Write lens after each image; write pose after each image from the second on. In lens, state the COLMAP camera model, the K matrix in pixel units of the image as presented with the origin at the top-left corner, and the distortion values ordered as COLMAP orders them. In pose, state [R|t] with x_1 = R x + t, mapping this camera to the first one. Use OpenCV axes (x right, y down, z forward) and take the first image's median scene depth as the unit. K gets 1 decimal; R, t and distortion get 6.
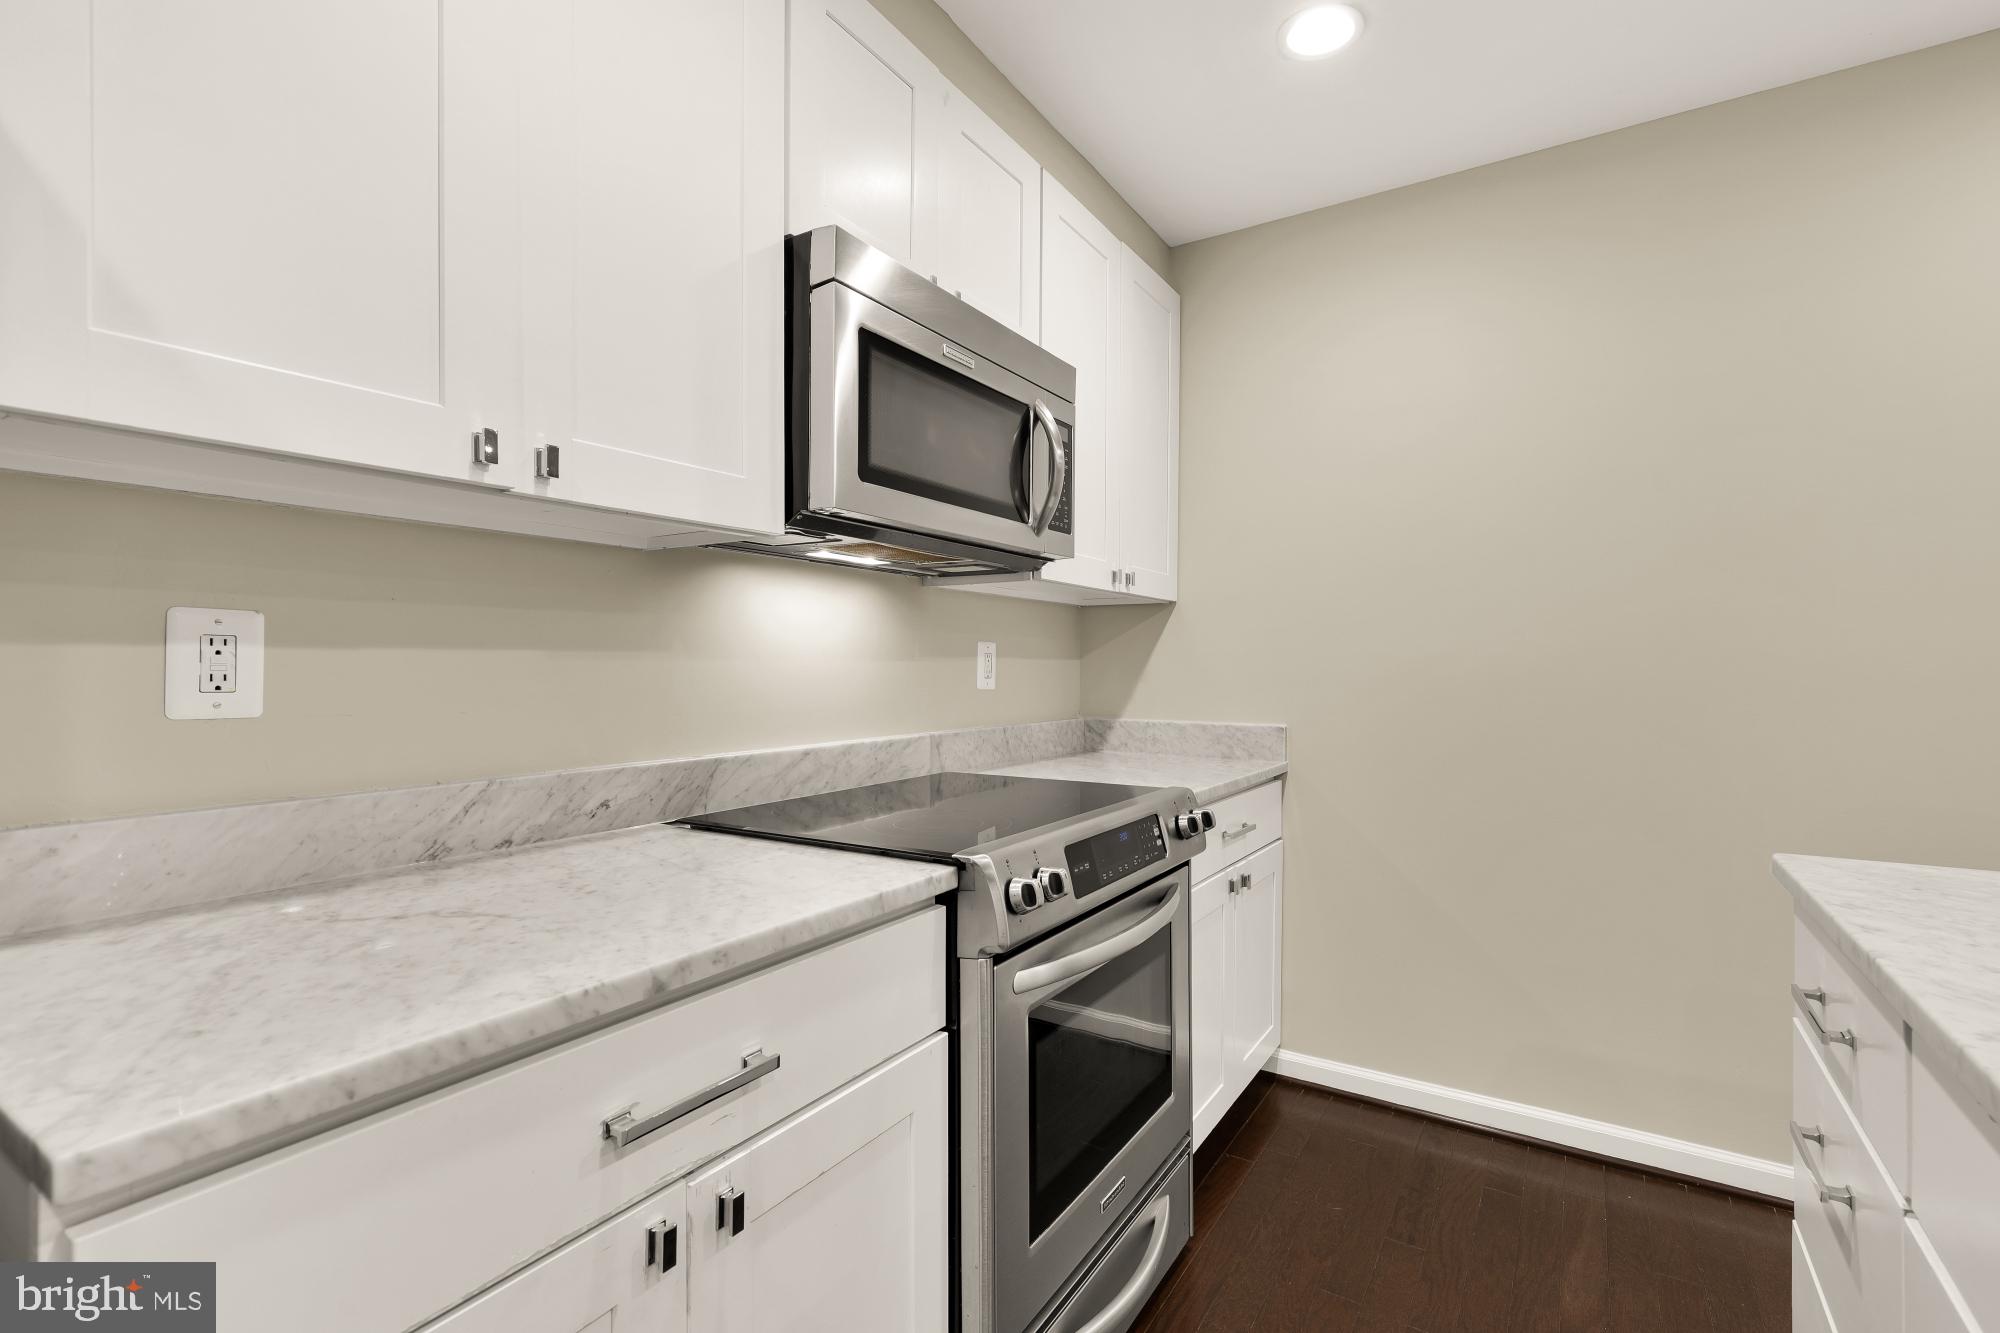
lens RADIAL K [[907.6, 0, 1002.7], [0, 907.6, 664.9], [0, 0, 1]] dist [0.004030, -0.000362]
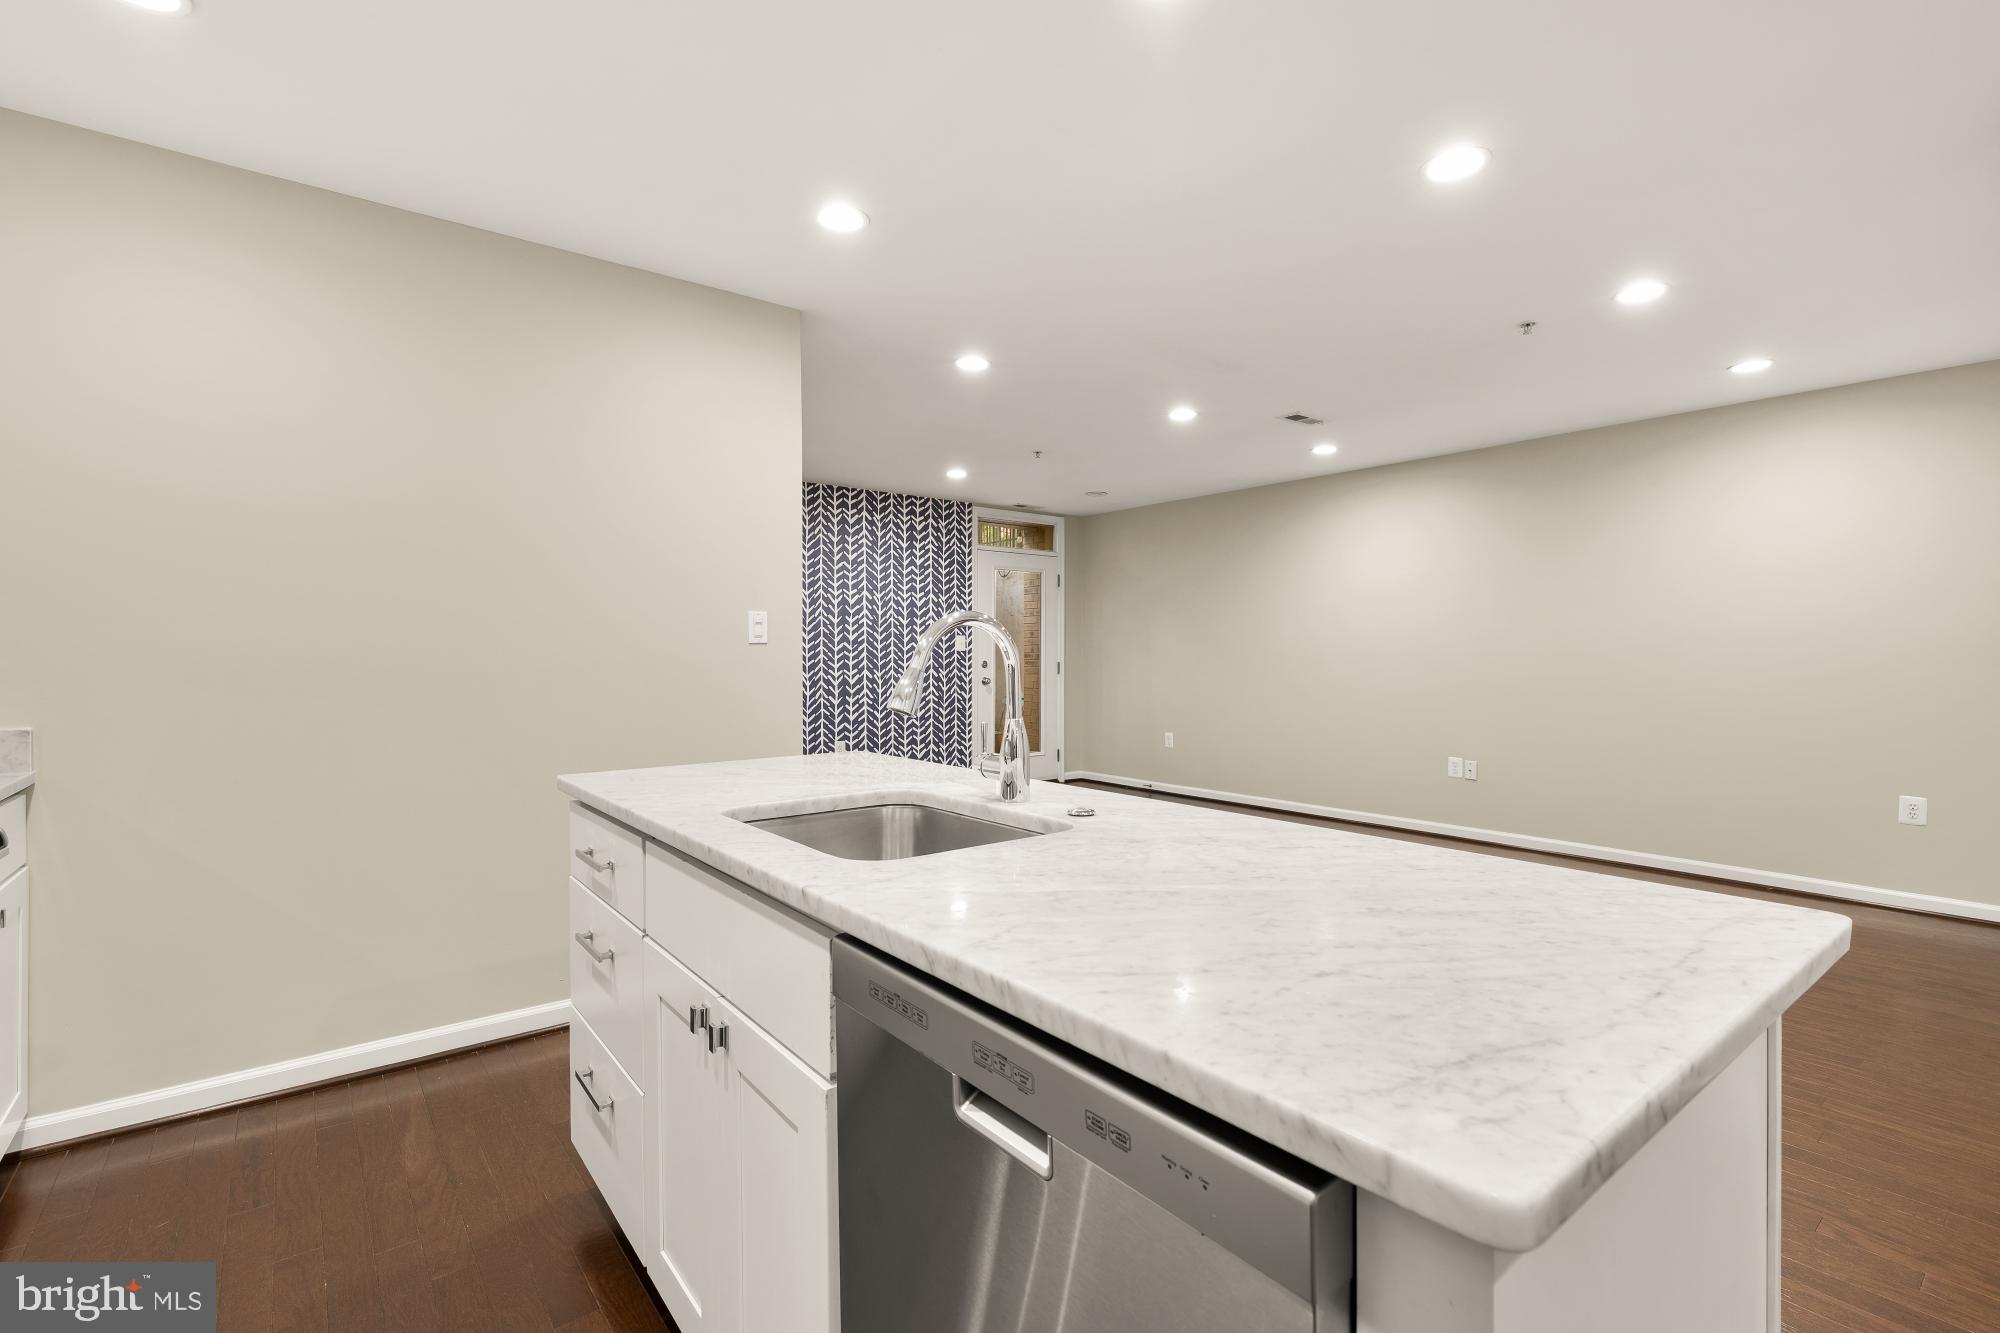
lens RADIAL K [[900.5, 0, 997.5], [0, 900.5, 664.9], [0, 0, 1]] dist [0.008748, -0.001354]
pose [[0.332071, -0.013846, 0.943153, -0.268493], [0.001137, 0.999897, 0.014279, -0.002879], [-0.943254, -0.003670, 0.332052, -0.165385]]
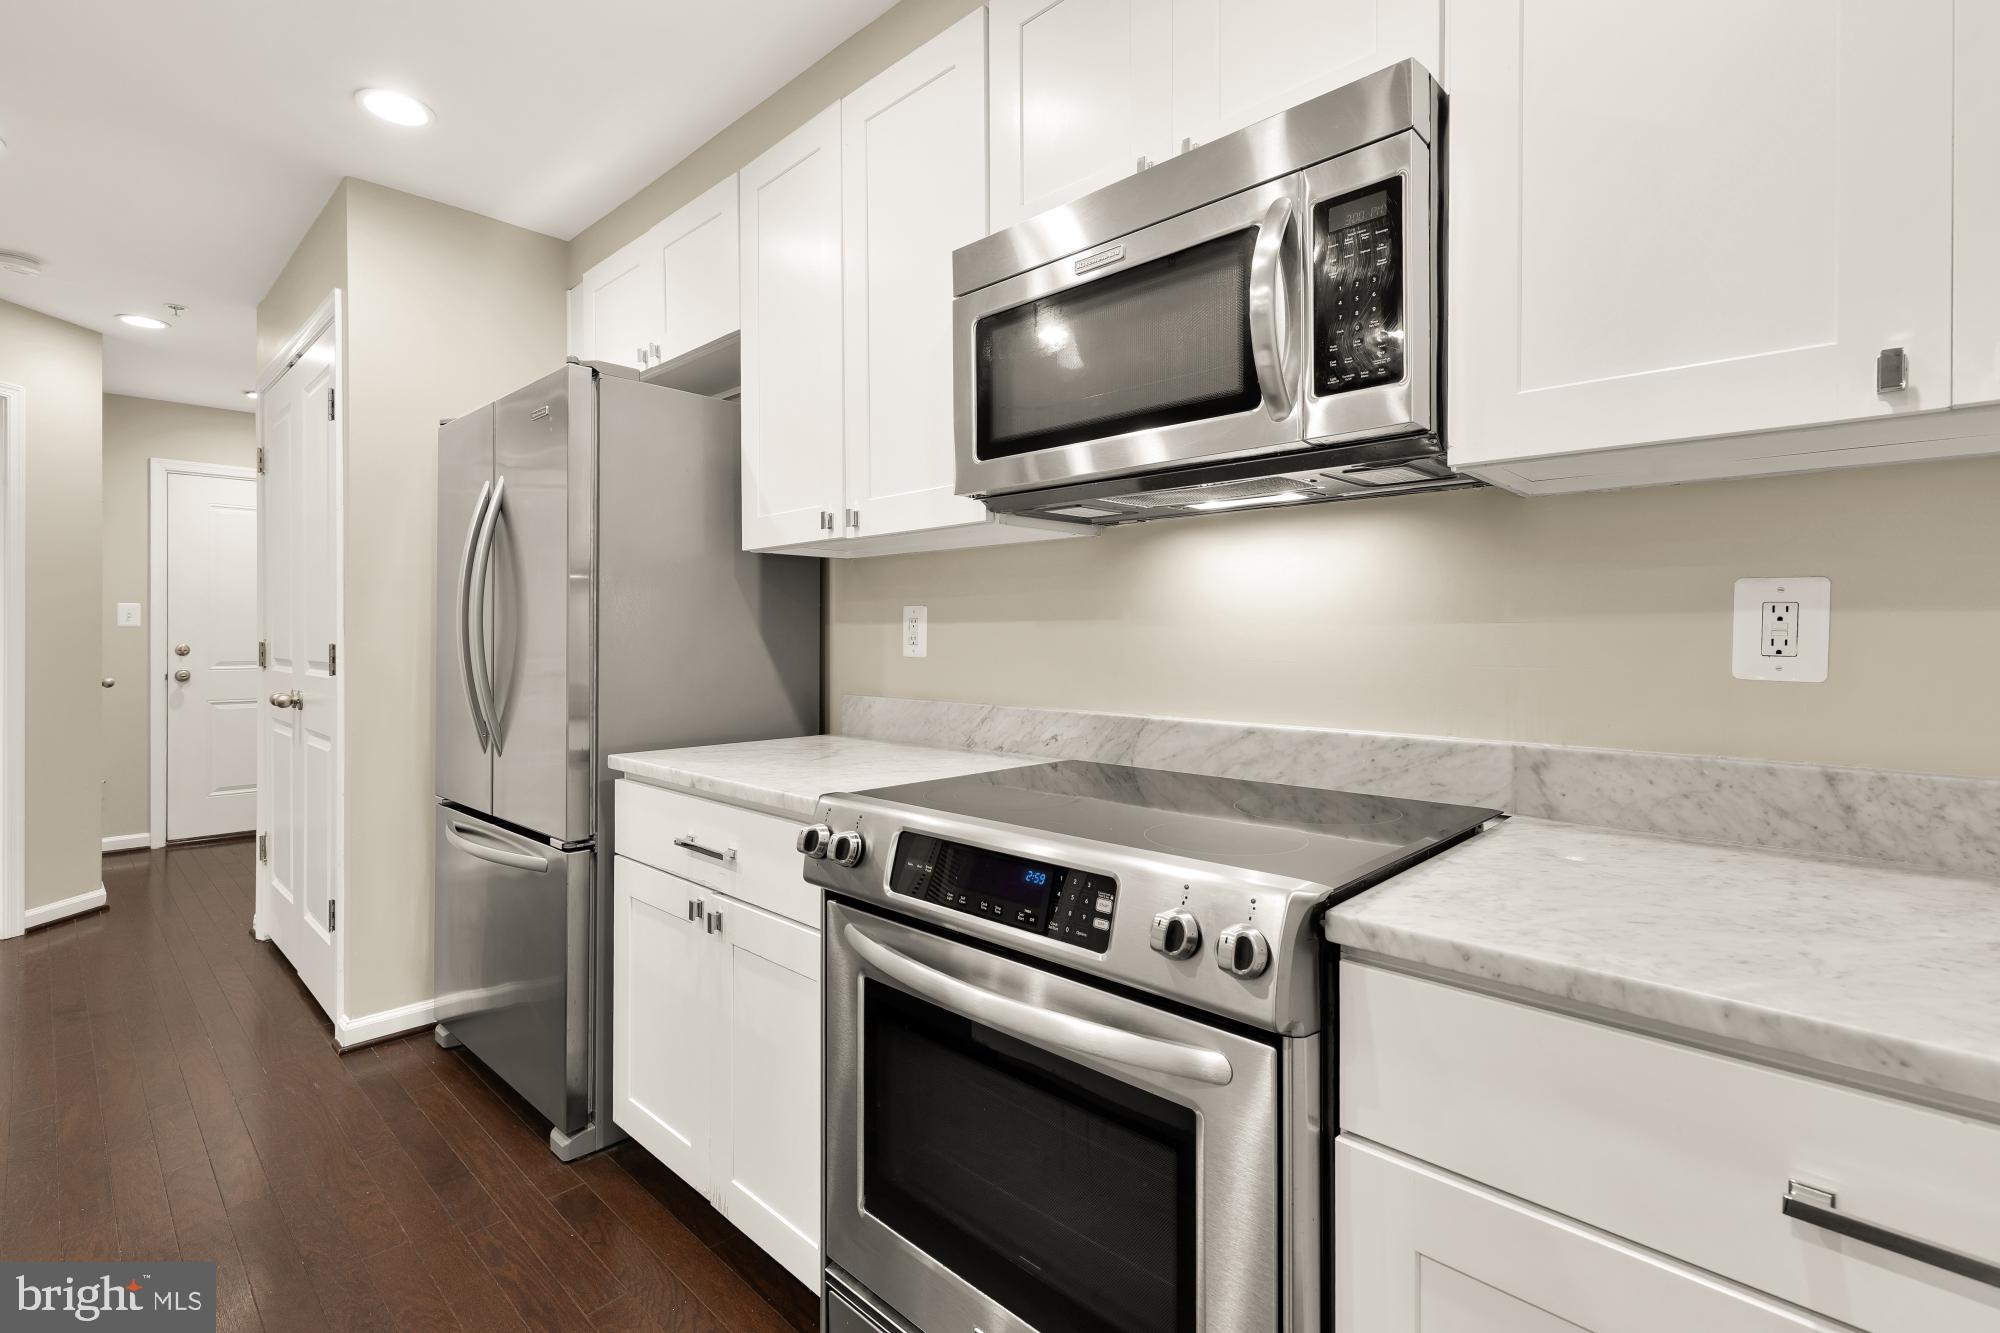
lens RADIAL K [[915.0, 0, 1002.3], [0, 915.0, 637.1], [0, 0, 1]] dist [0.005903, -0.000643]
pose [[-0.198352, 0.002728, -0.980127, 0.746803], [0.001398, 0.999996, 0.002500, 0.004243], [0.980130, -0.000874, -0.198355, 1.016726]]
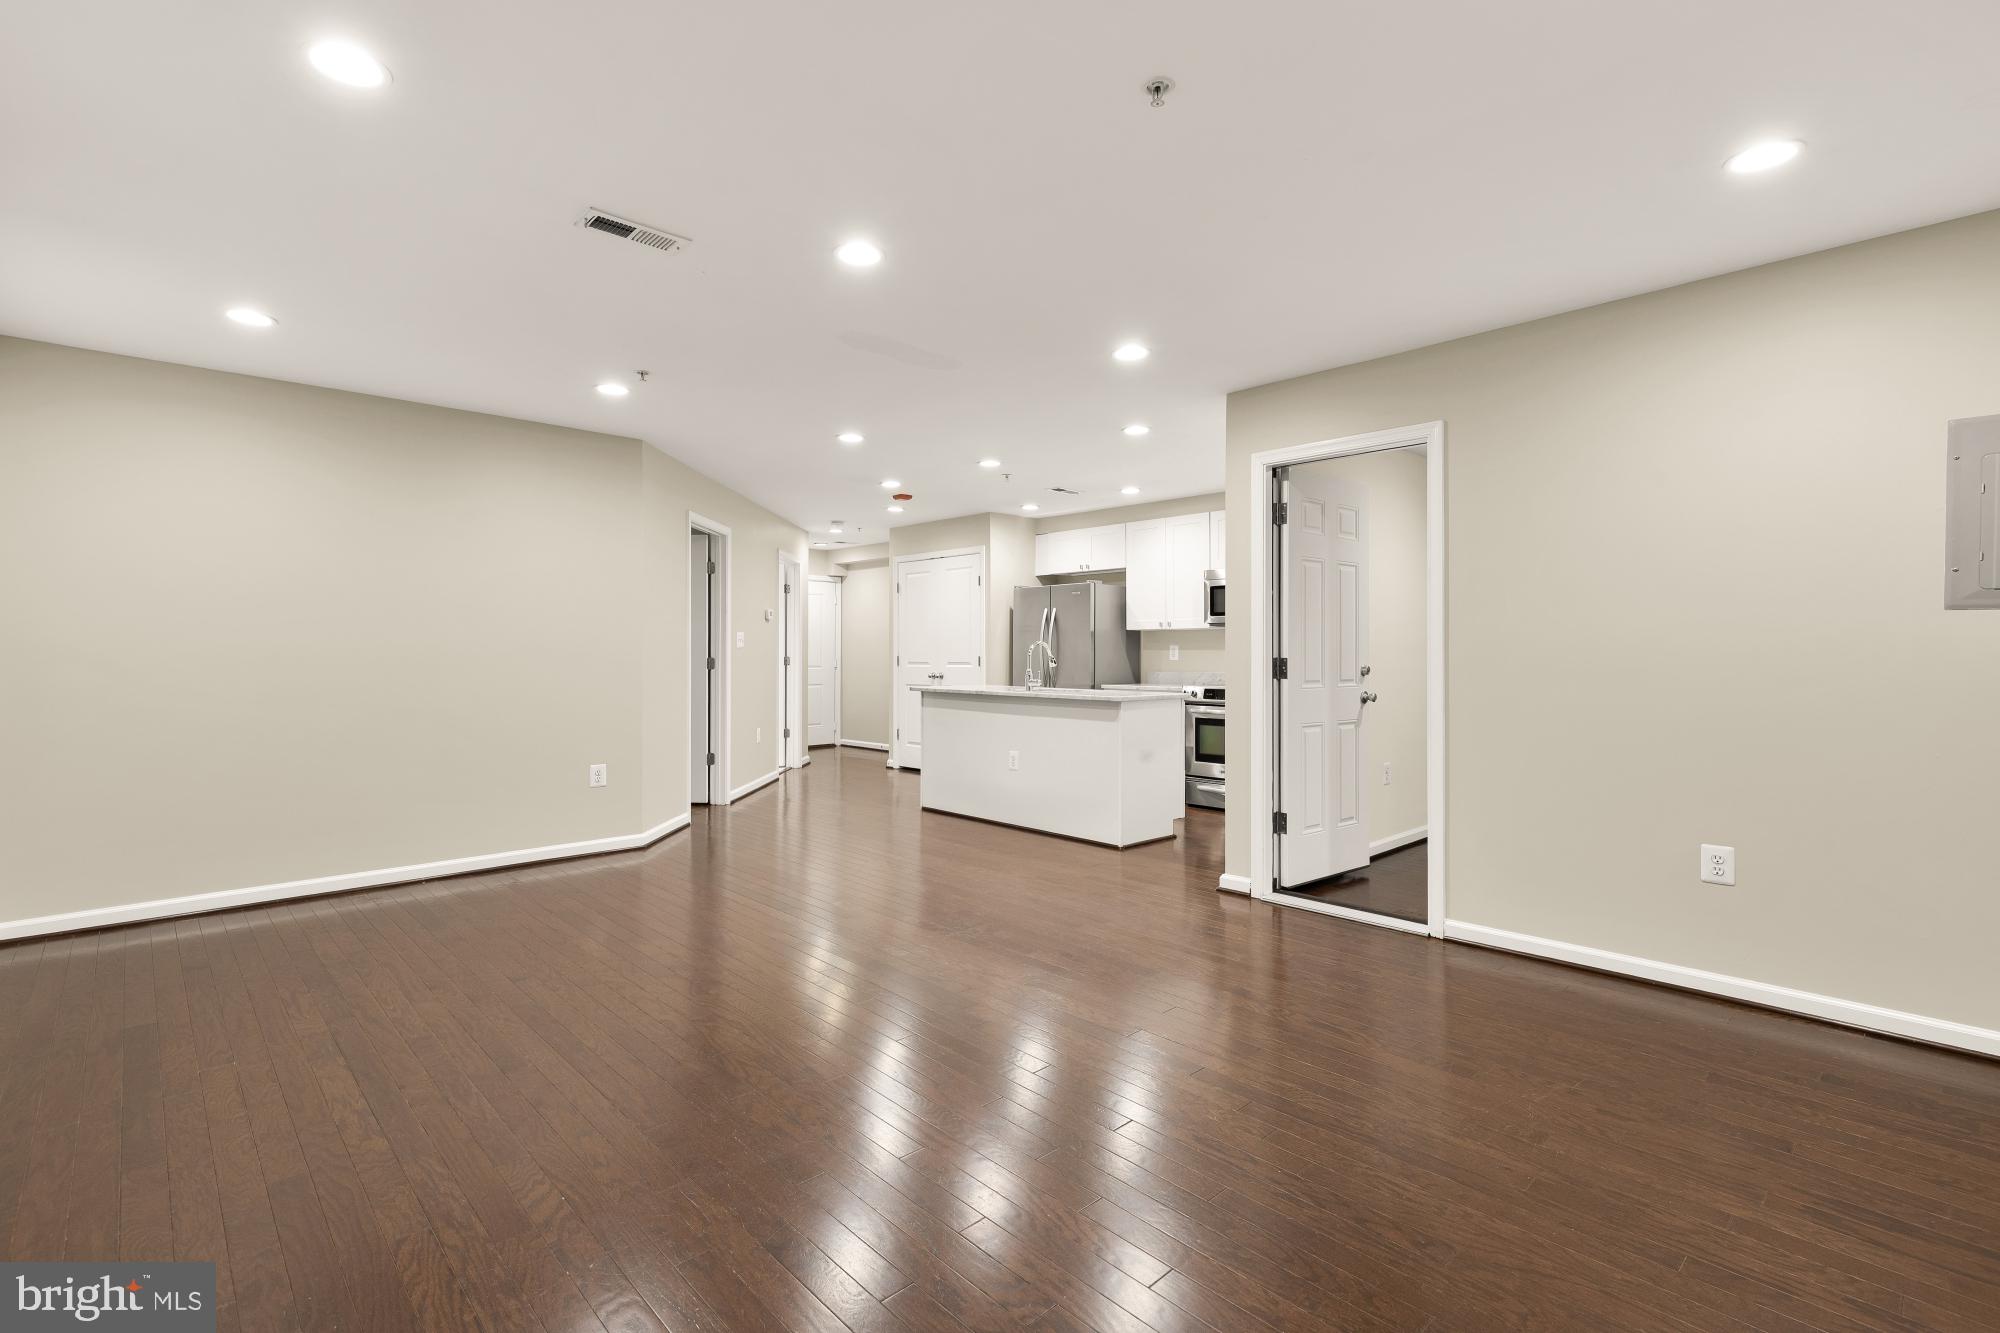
lens RADIAL K [[920.2, 0, 1000.8], [0, 920.2, 644.1], [0, 0, 1]] dist [0.012067, -0.000222]
pose [[-0.240894, -0.010715, -0.970492, 4.196385], [0.000001, 0.999939, -0.011041, 0.007550], [0.970551, -0.002661, -0.240879, 0.898428]]
